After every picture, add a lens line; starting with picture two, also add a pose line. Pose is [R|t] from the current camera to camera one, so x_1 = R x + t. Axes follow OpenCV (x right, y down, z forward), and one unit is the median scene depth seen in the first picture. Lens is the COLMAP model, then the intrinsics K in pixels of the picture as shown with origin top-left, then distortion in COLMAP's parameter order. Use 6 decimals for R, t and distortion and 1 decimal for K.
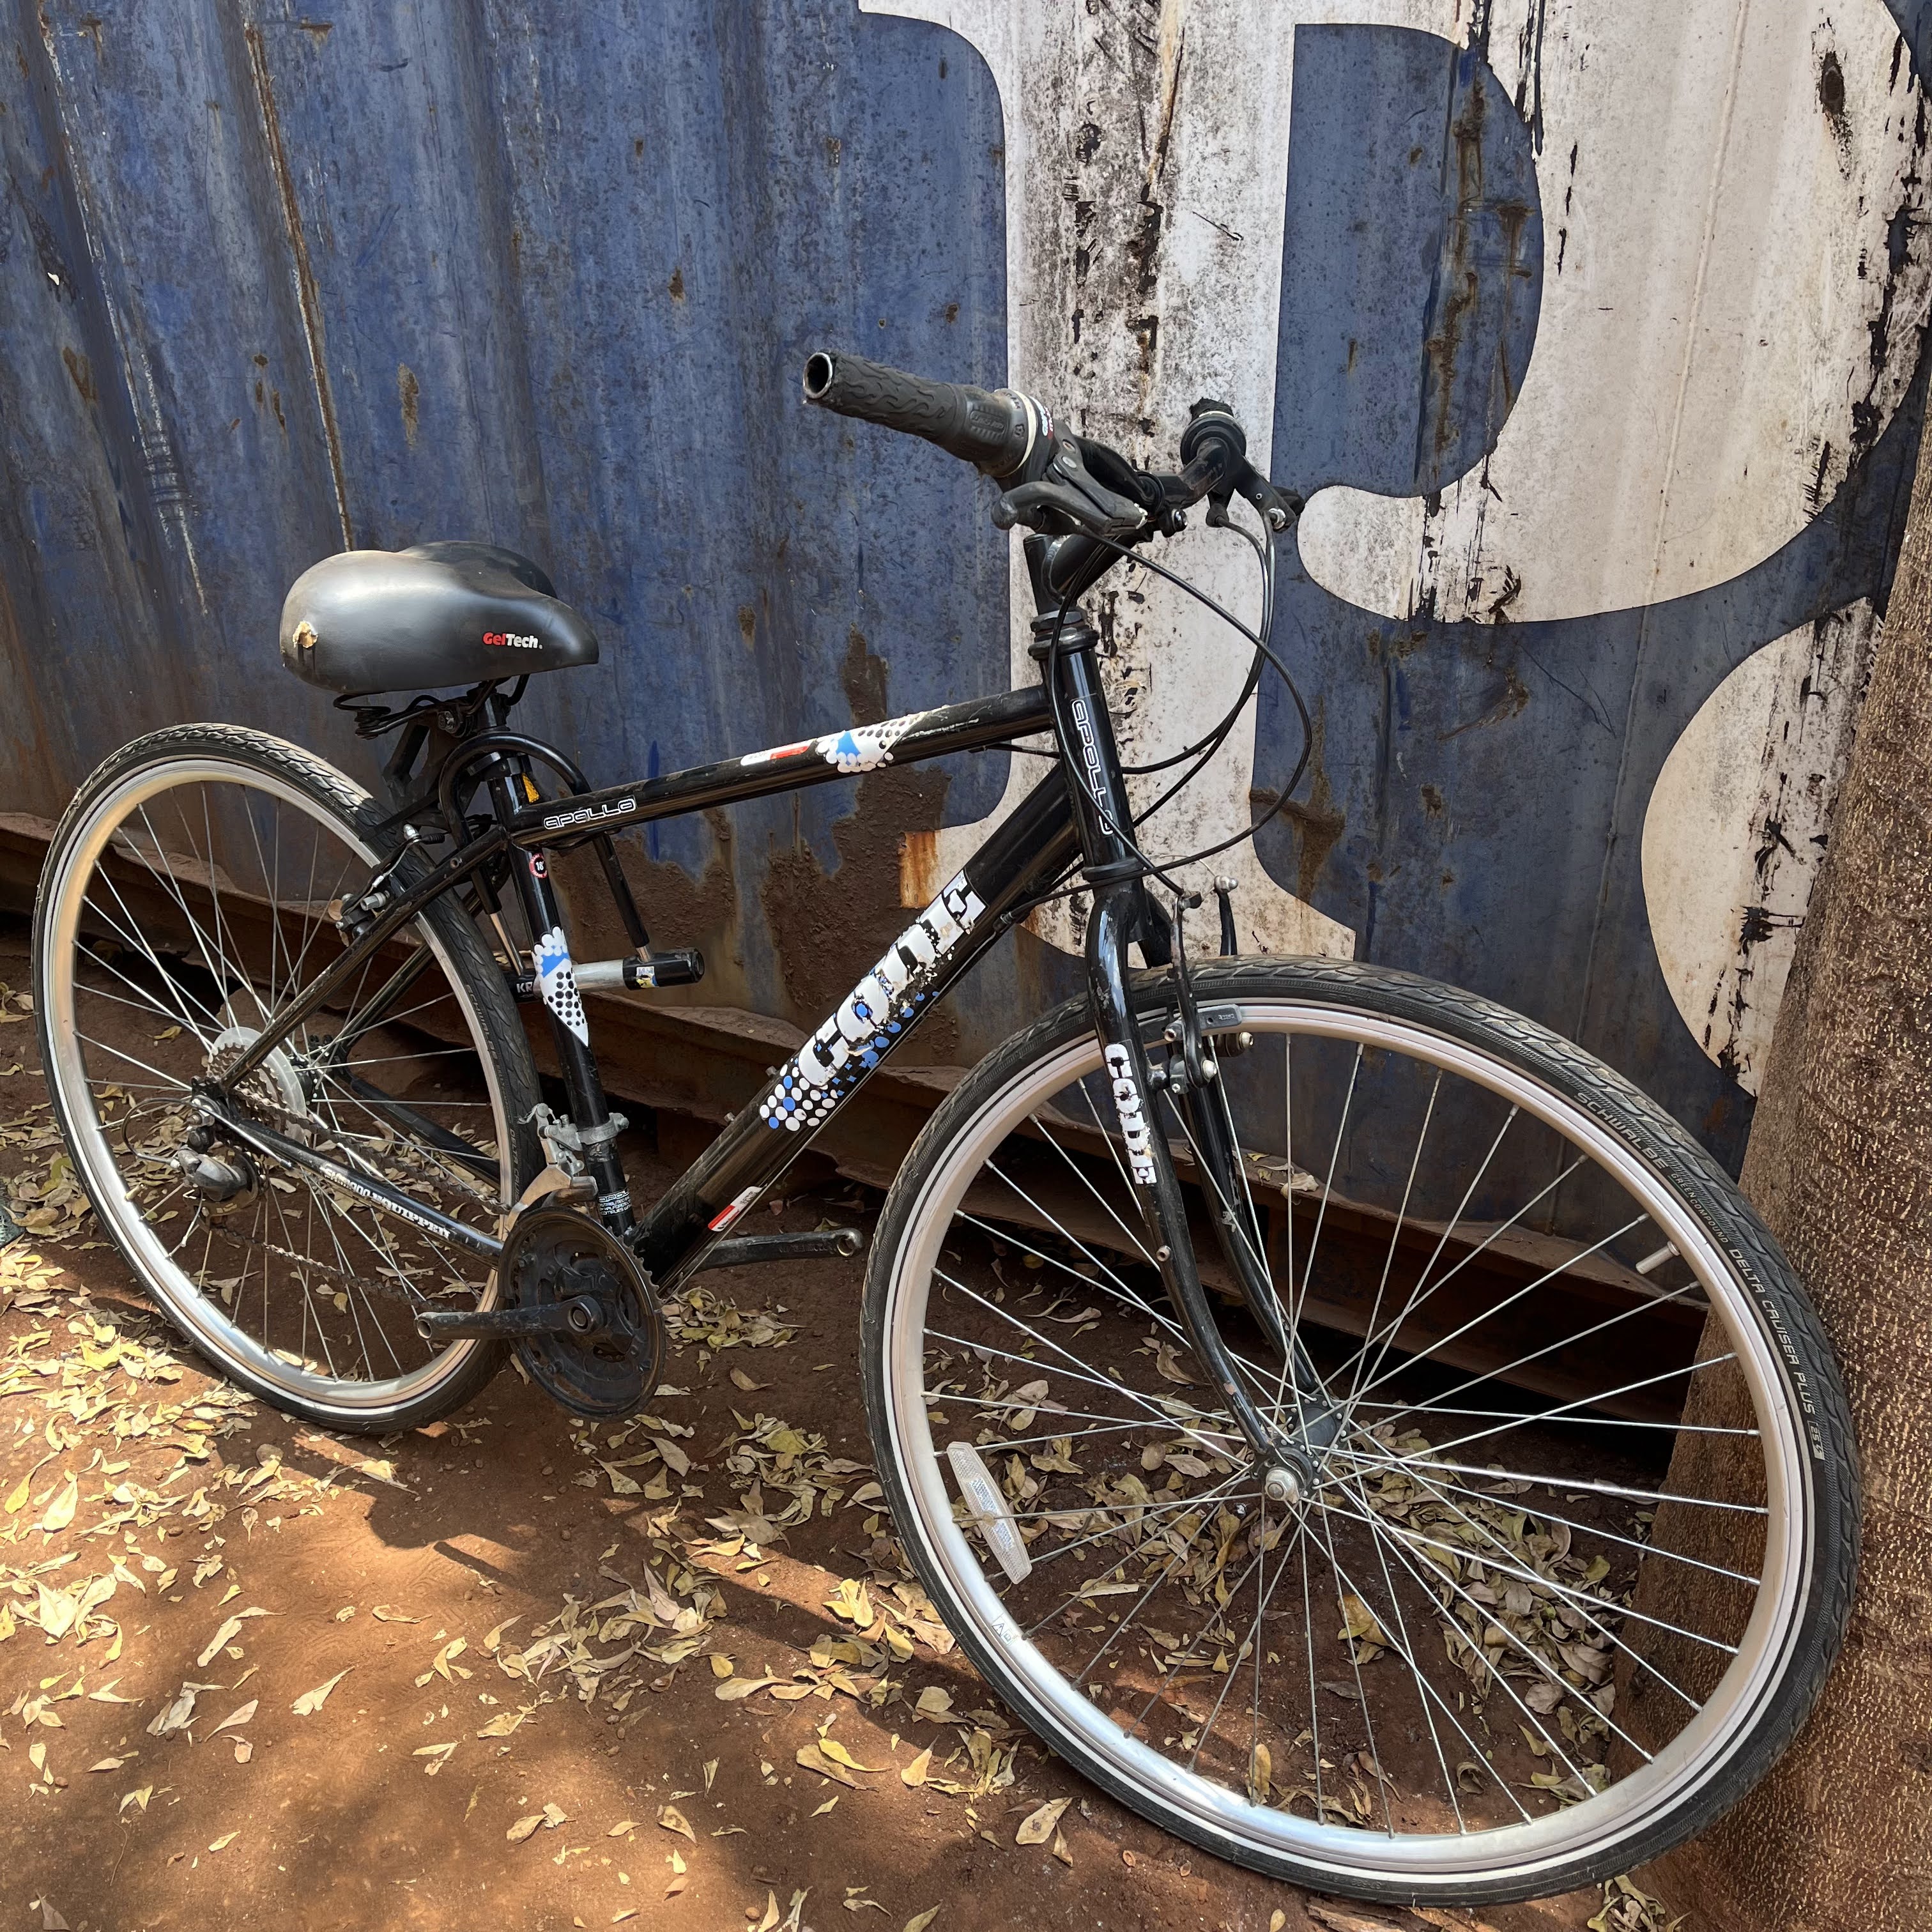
lens RADIAL K [[2003.6, 0, 977.5], [0, 2003.6, 978.0], [0, 0, 1]] dist [0.019255, 0.000000]
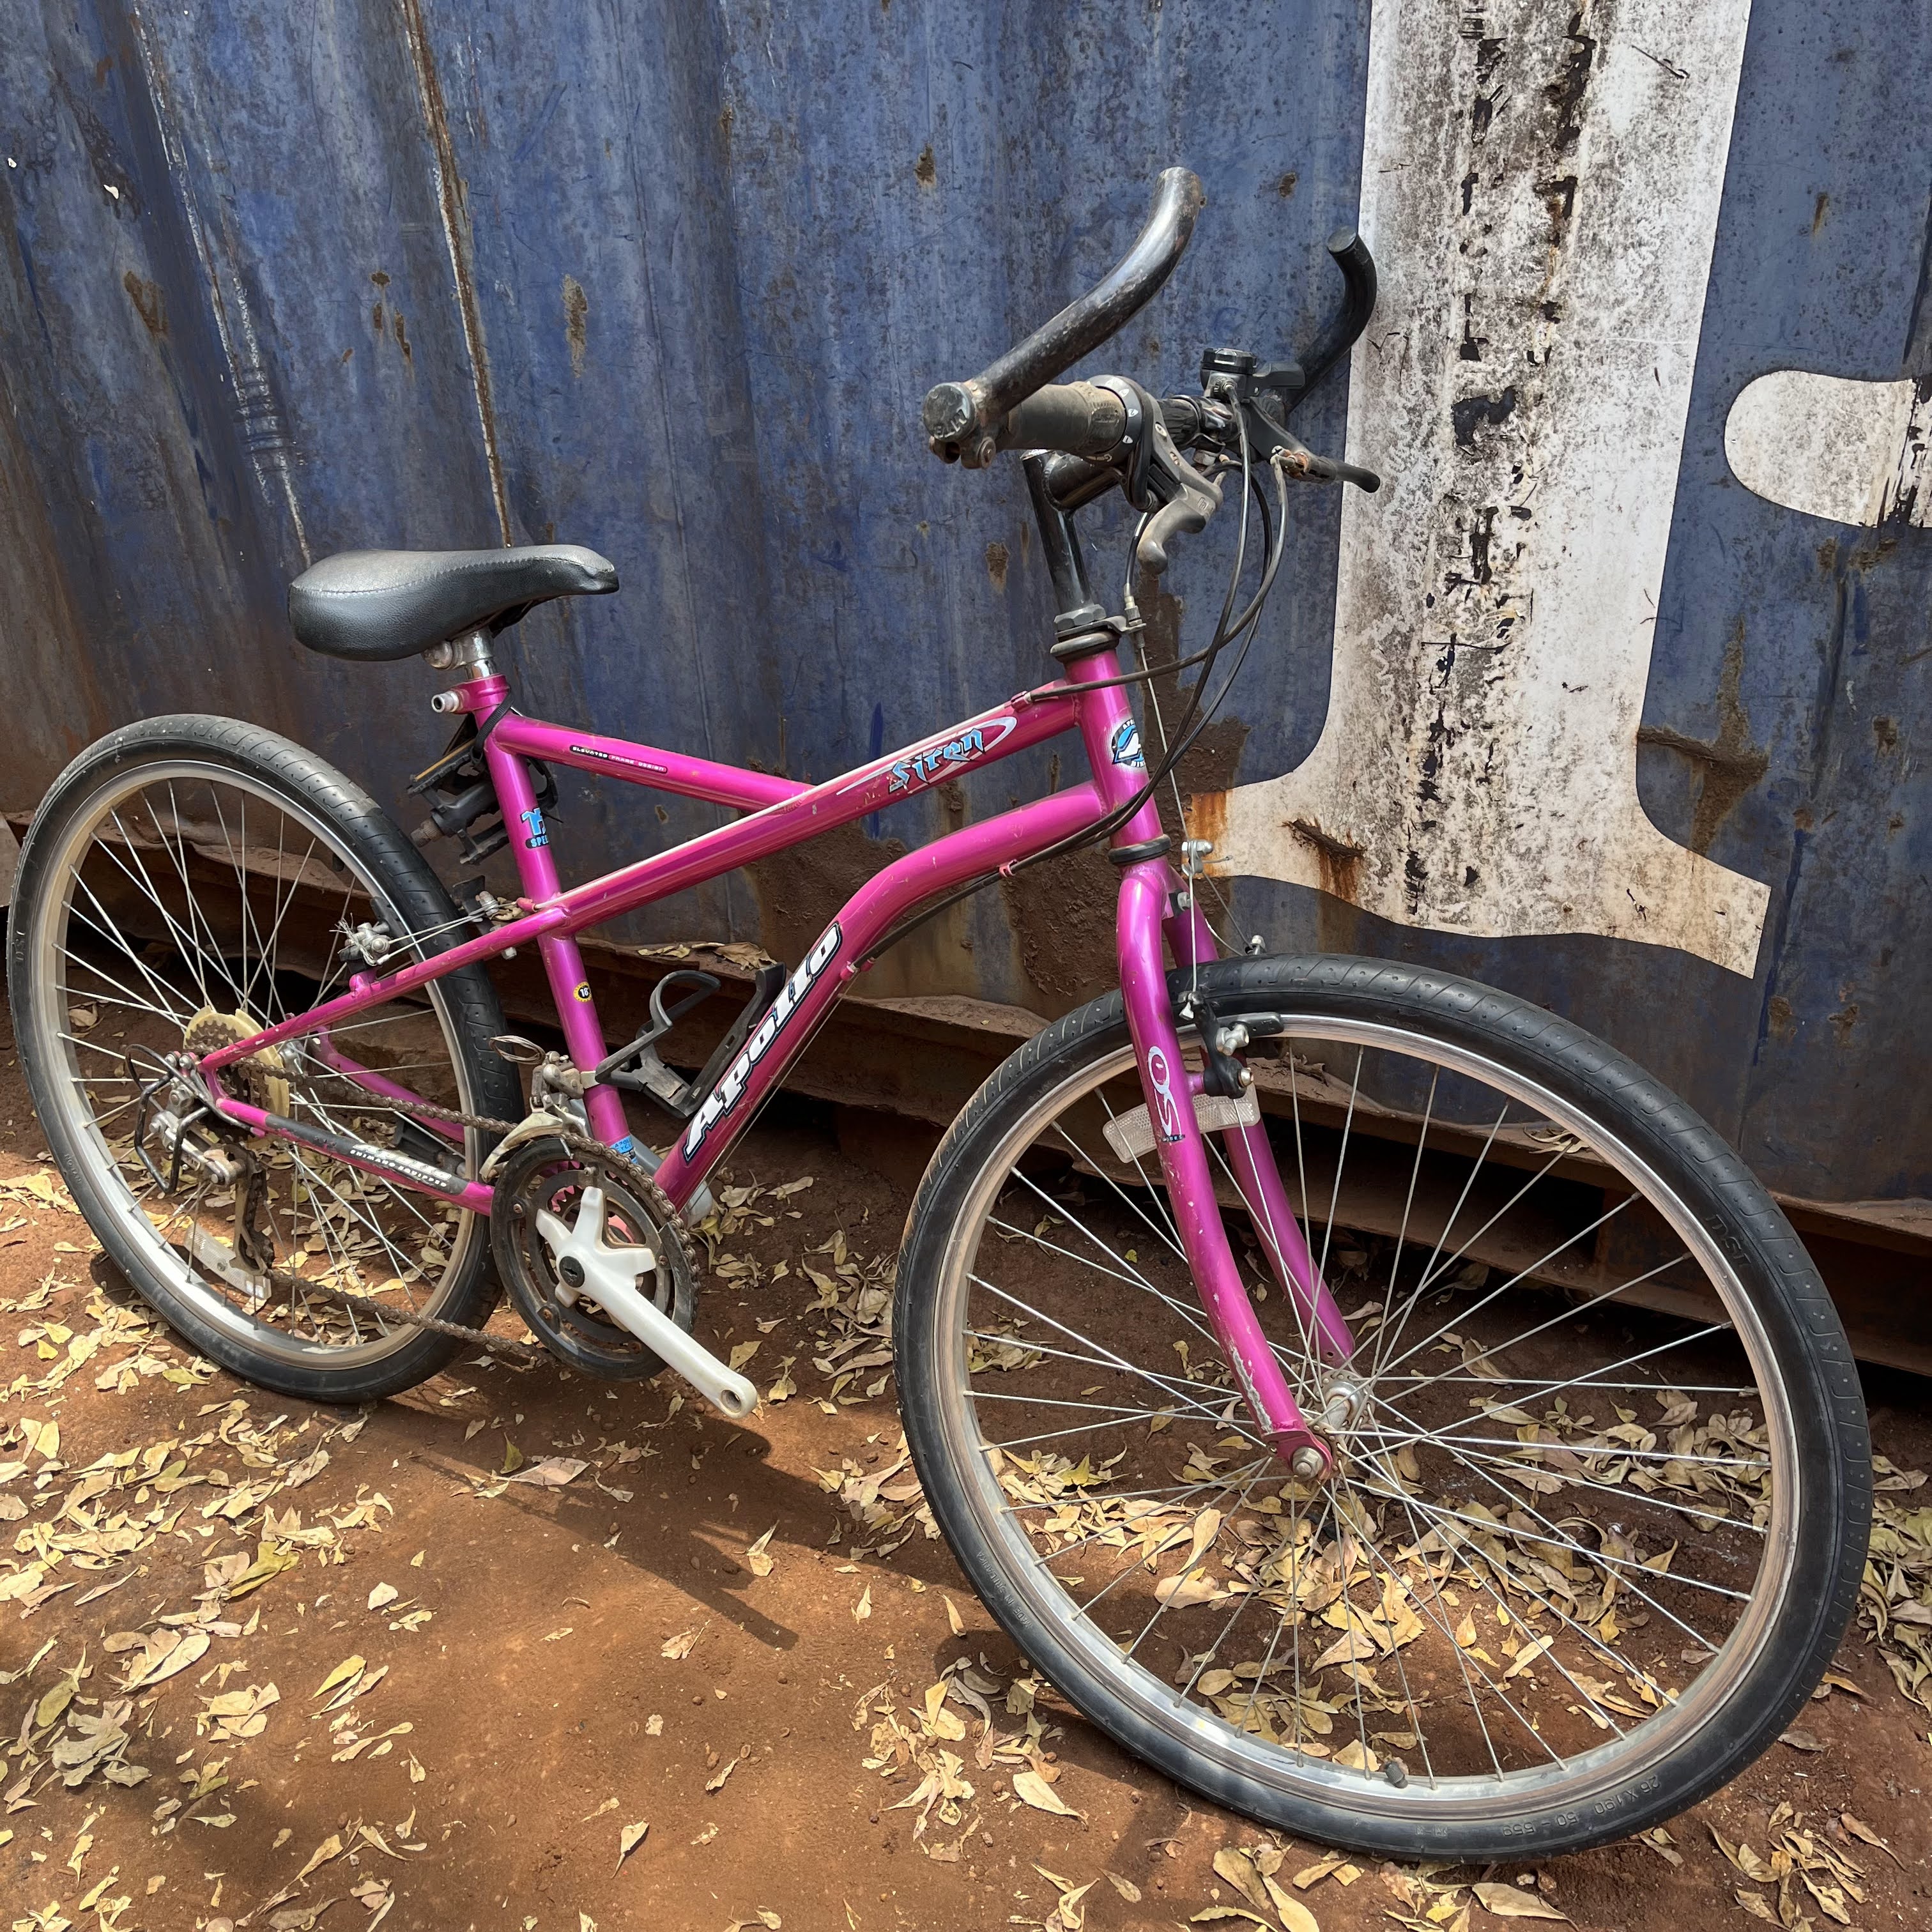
lens RADIAL K [[2003.6, 0, 962.7], [0, 2003.6, 975.4], [0, 0, 1]] dist [0.019255, 0.000000]
pose [[0.996777, -0.062136, 0.050746, -0.213225], [0.059386, 0.996773, 0.054009, -0.054121], [-0.053938, -0.050821, 0.997250, 0.149077]]
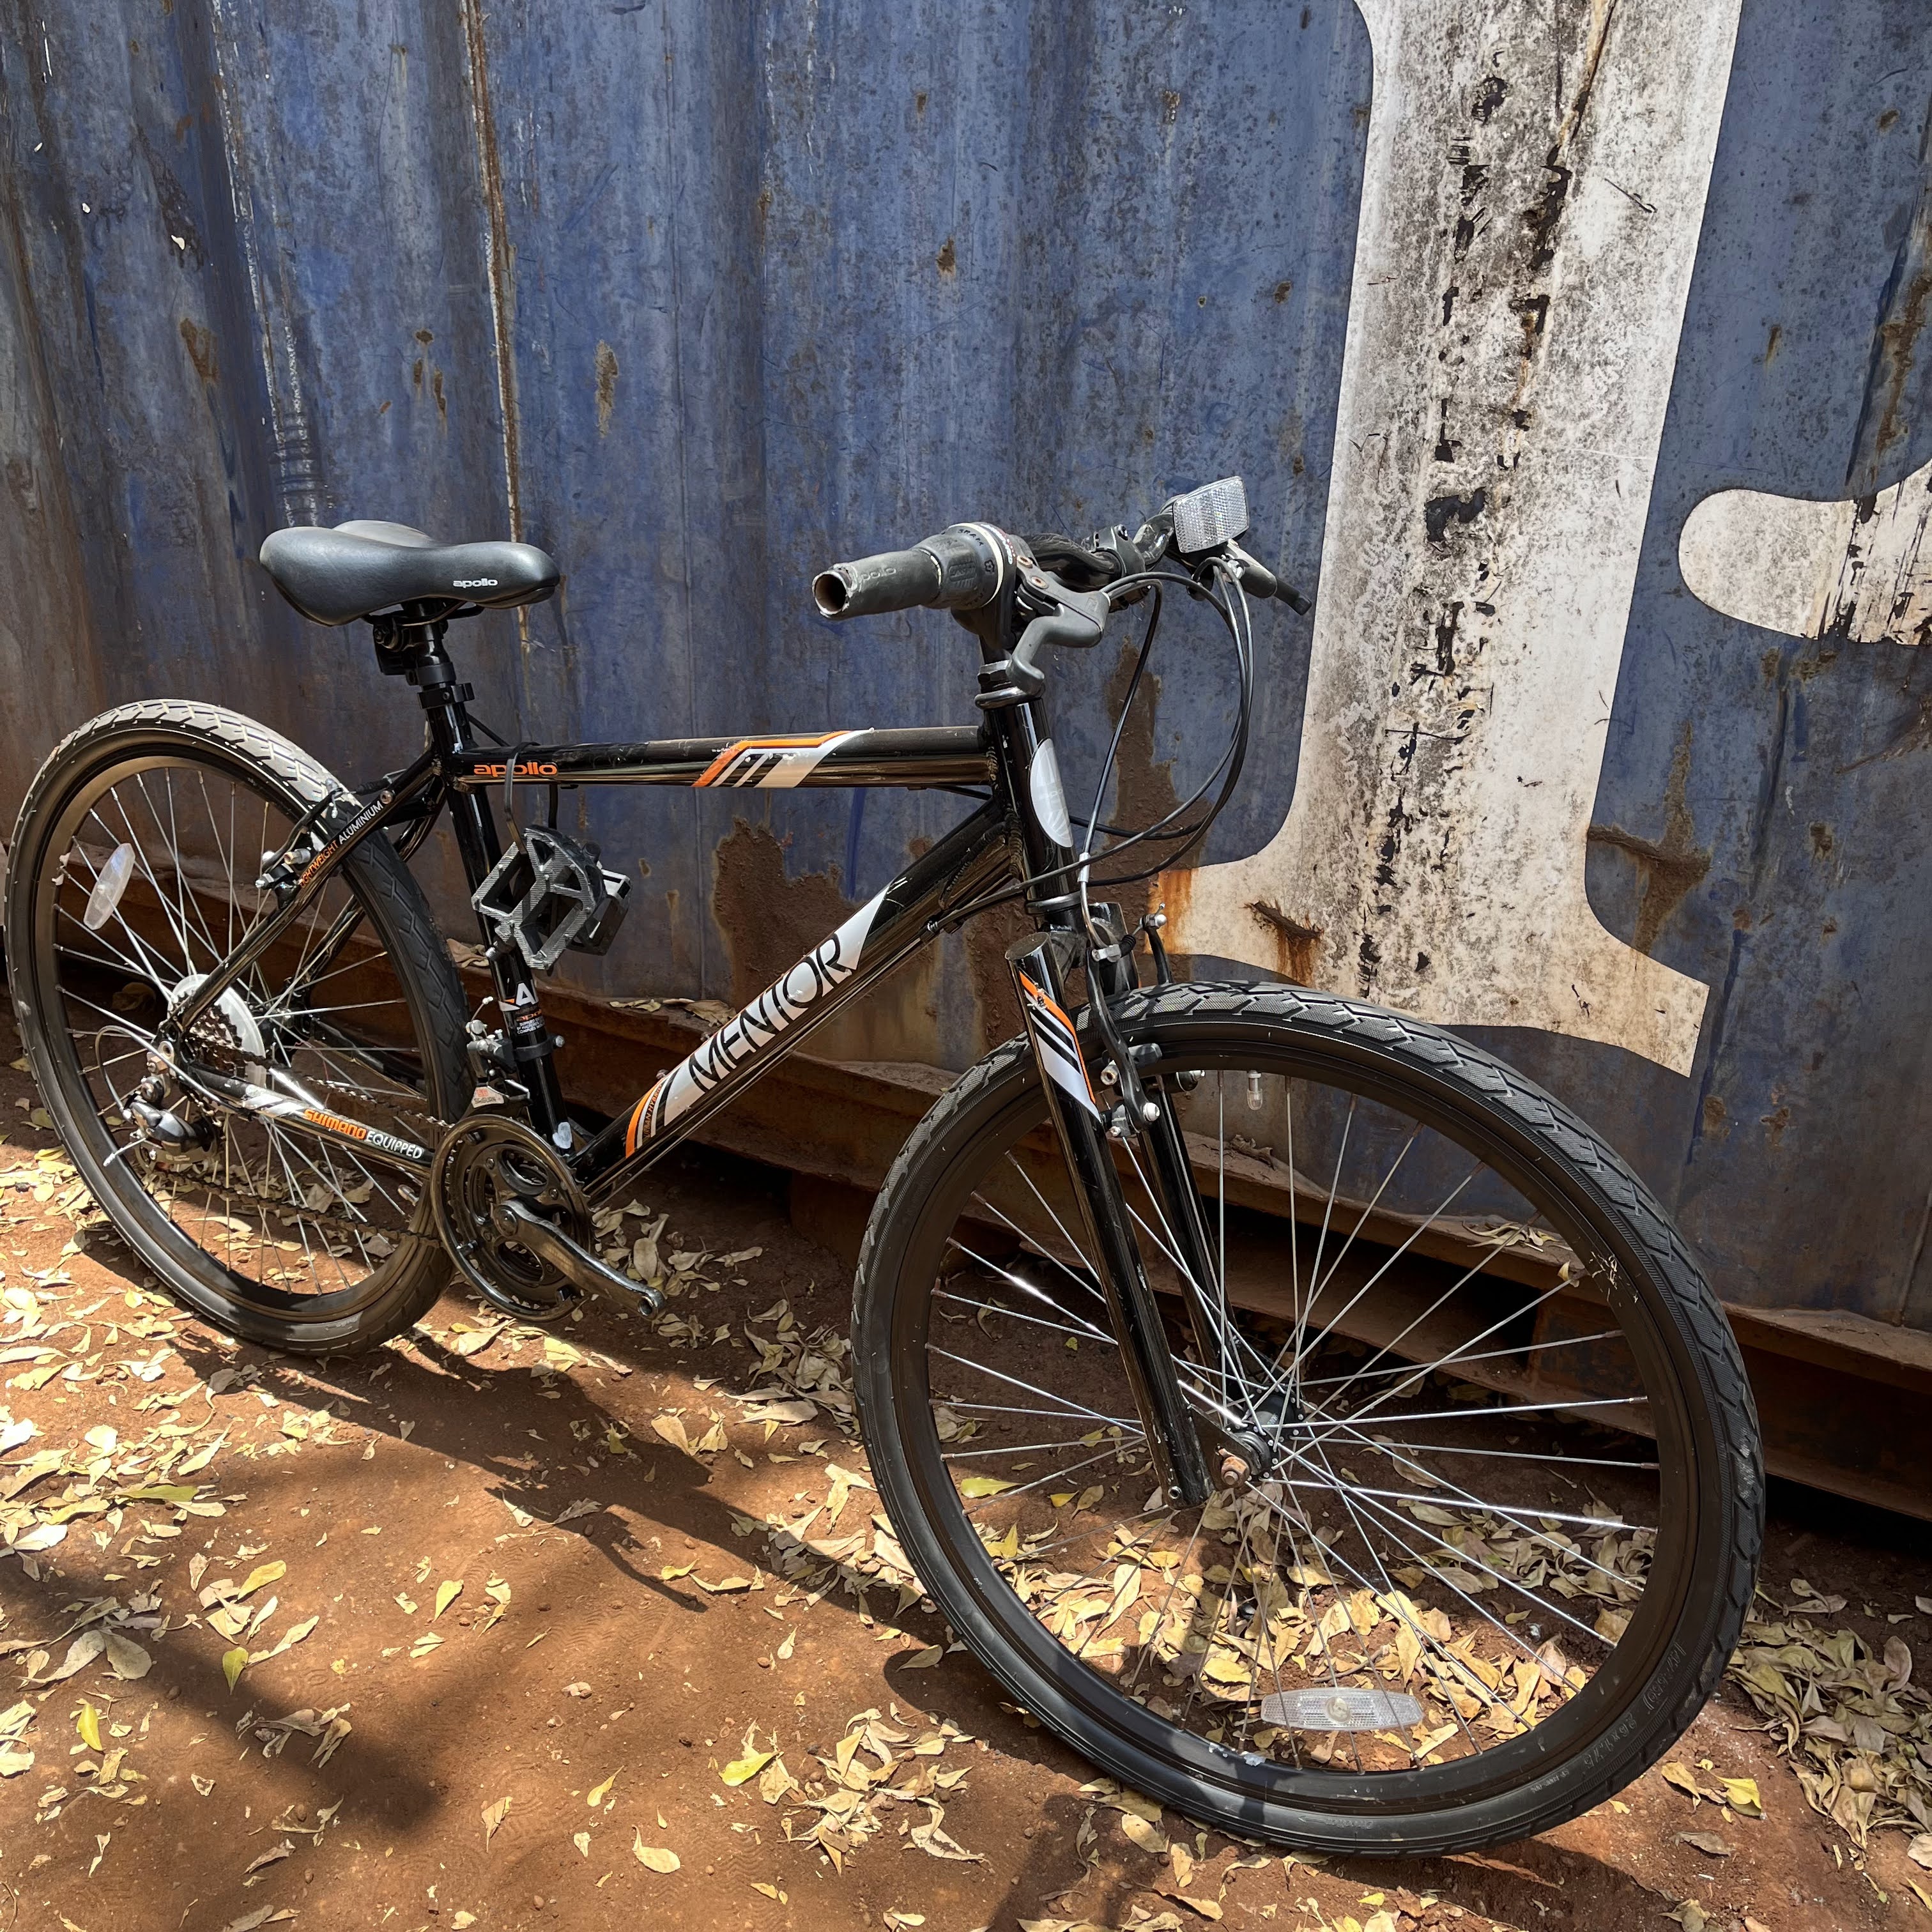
lens RADIAL K [[2003.6, 0, 958.3], [0, 2003.6, 967.4], [0, 0, 1]] dist [0.019255, 0.000000]
pose [[0.997833, 0.018157, 0.063250, -0.210556], [-0.015452, 0.998956, -0.042993, 0.012886], [-0.063965, 0.041922, 0.997071, 0.122852]]
